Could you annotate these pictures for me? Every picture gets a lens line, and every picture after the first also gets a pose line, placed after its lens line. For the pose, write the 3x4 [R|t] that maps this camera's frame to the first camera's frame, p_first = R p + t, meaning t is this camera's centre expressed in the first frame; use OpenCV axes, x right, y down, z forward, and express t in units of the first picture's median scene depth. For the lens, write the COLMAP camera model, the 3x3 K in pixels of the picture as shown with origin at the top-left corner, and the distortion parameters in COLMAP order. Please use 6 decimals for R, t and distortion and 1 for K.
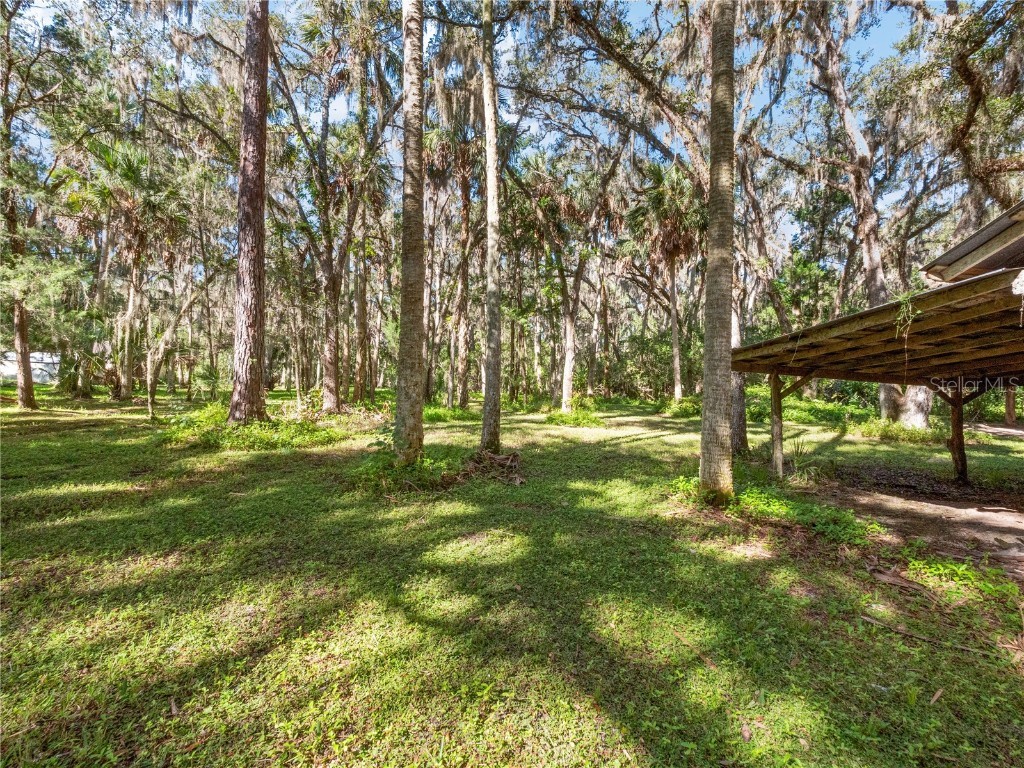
lens RADIAL K [[473.2, 0, 511.2], [0, 473.2, 380.5], [0, 0, 1]] dist [0.001245, -0.008100]
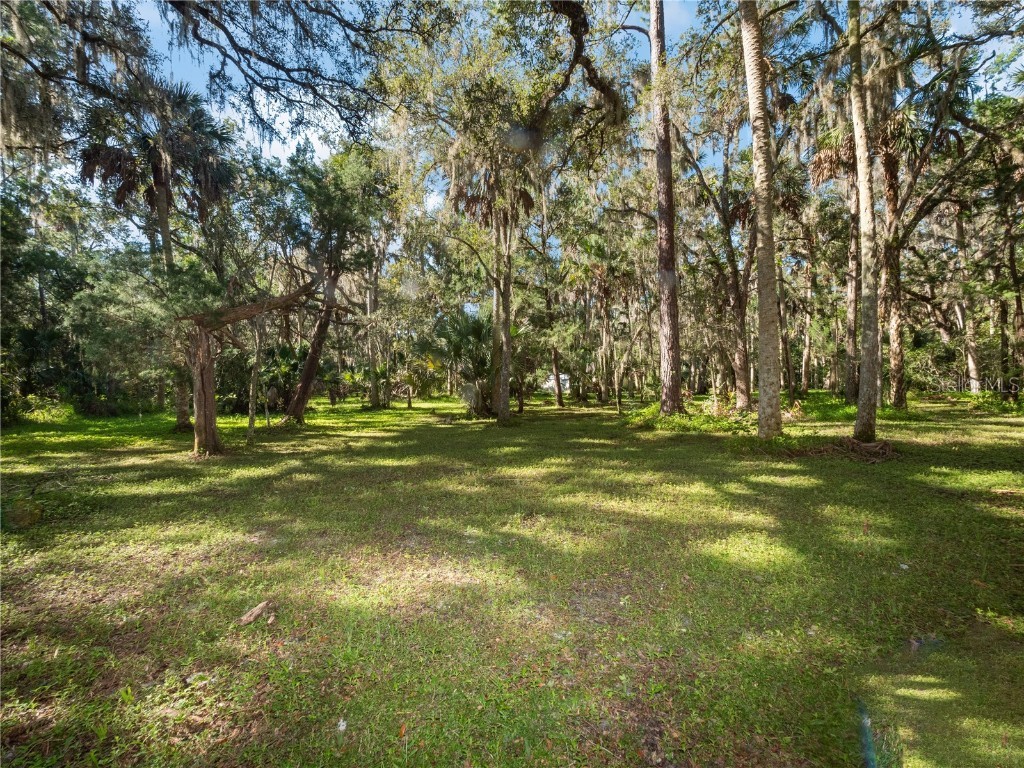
lens RADIAL K [[423.4, 0, 507.7], [0, 423.4, 369.2], [0, 0, 1]] dist [0.001135, 0.000015]
pose [[0.614764, -0.068634, -0.785719, 0.096672], [0.038852, 0.997632, -0.056747, 0.002189], [0.787754, 0.004359, 0.615975, -0.121497]]
